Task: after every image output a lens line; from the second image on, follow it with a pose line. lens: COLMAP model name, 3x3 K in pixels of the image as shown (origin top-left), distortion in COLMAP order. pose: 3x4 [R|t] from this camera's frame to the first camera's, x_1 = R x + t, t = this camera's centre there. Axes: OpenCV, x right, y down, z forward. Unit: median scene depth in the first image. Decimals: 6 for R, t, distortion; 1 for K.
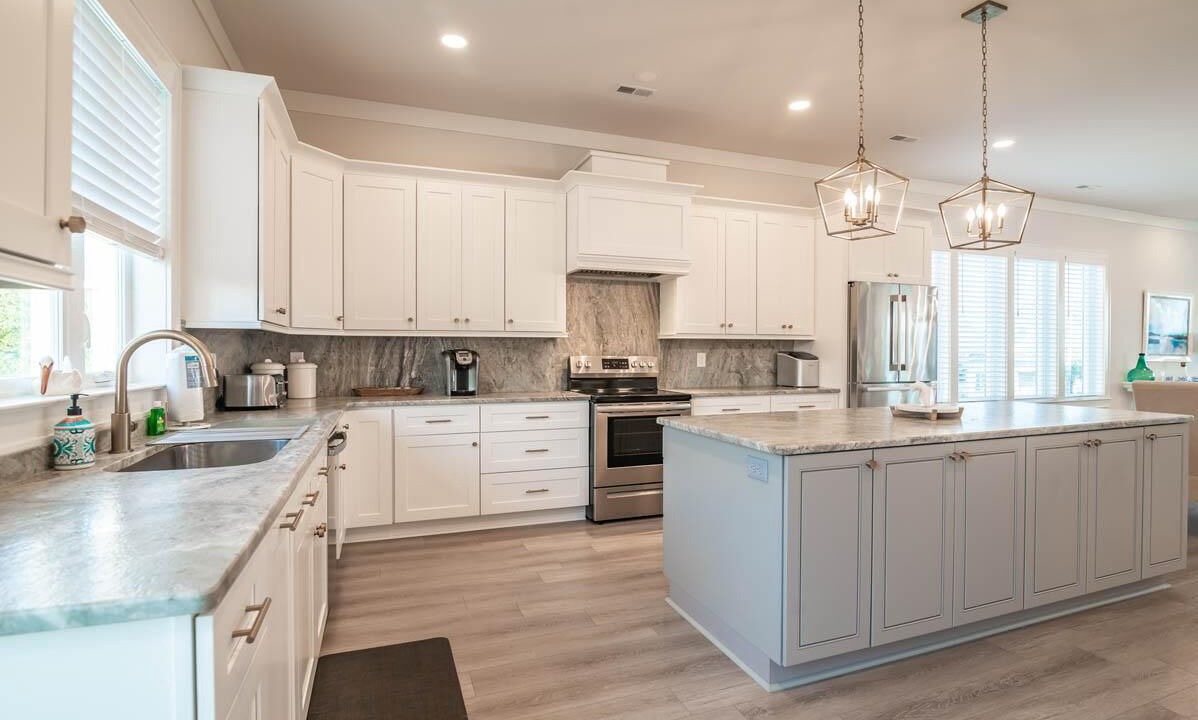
lens RADIAL K [[574.5, 0, 592.8], [0, 574.5, 356.5], [0, 0, 1]] dist [-0.024749, -0.002215]
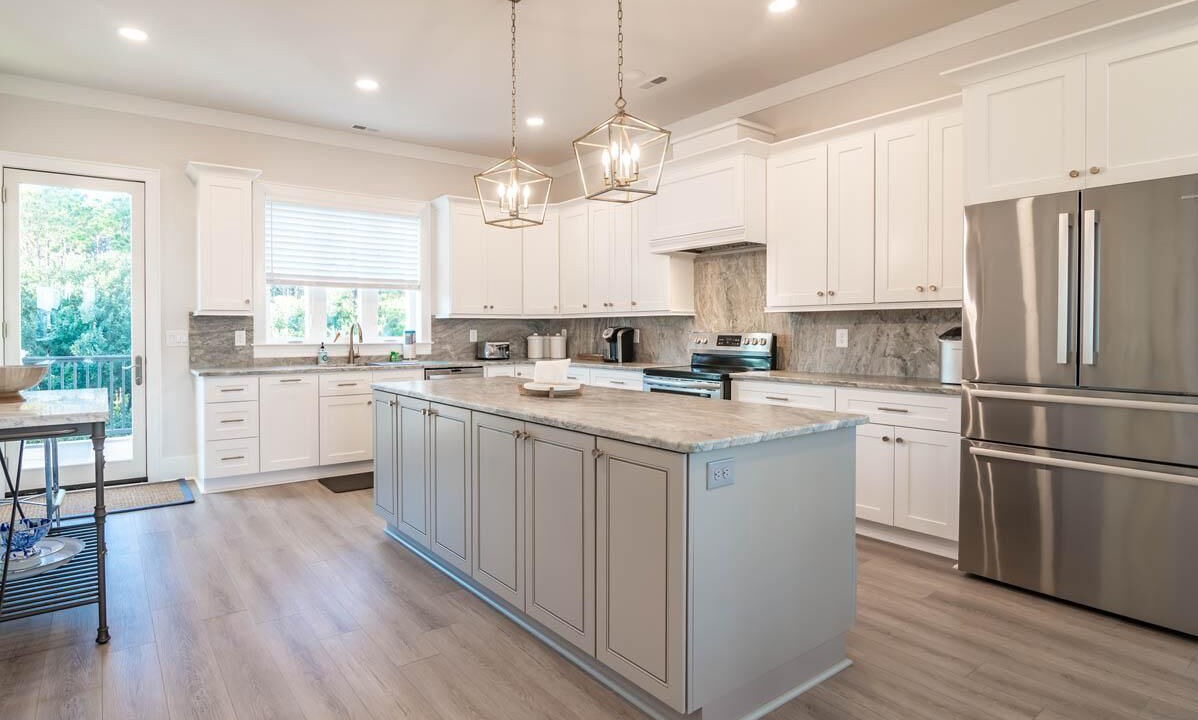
lens RADIAL K [[639.4, 0, 539.6], [0, 639.4, 337.0], [0, 0, 1]] dist [0.041135, 0.000456]
pose [[0.260788, 0.012146, -0.965320, 0.972019], [-0.001938, 0.999925, 0.012058, -0.005725], [0.965394, -0.001274, 0.260792, 0.402568]]
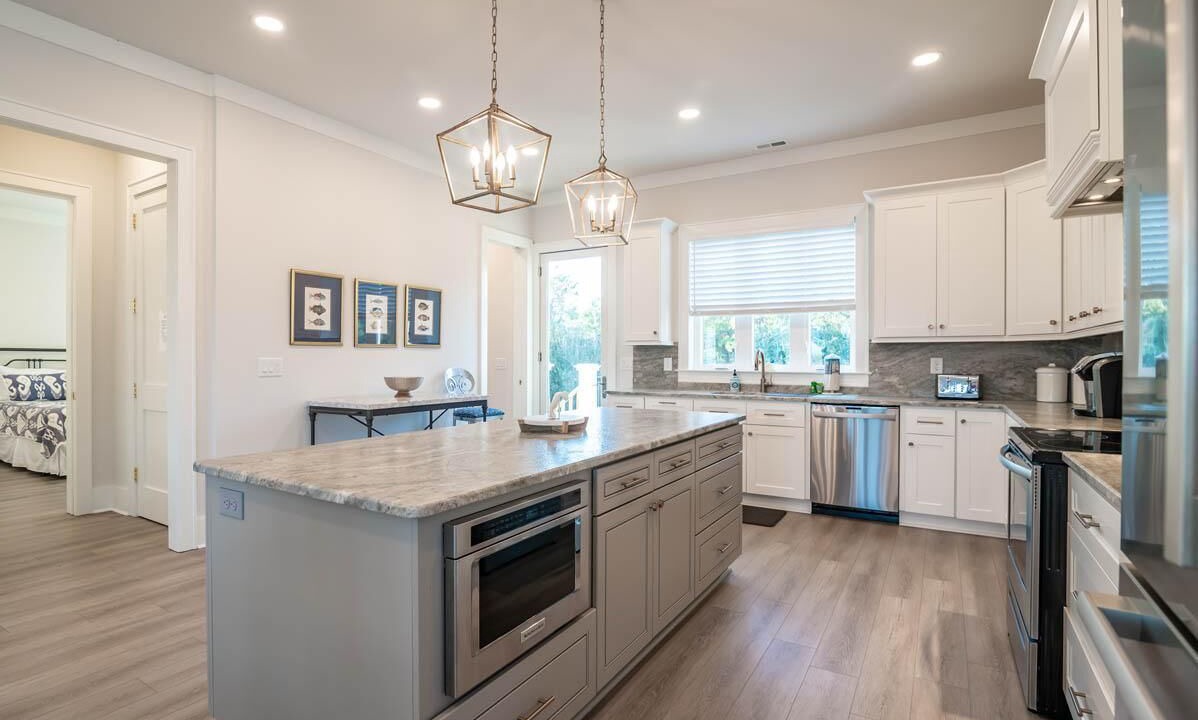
lens RADIAL K [[616.7, 0, 591.1], [0, 616.7, 354.4], [0, 0, 1]] dist [0.026843, 0.000181]
pose [[-0.755233, 0.000911, -0.655456, 0.681318], [-0.000604, 0.999998, 0.002085, -0.011329], [0.655456, 0.001970, -0.755231, 1.028134]]
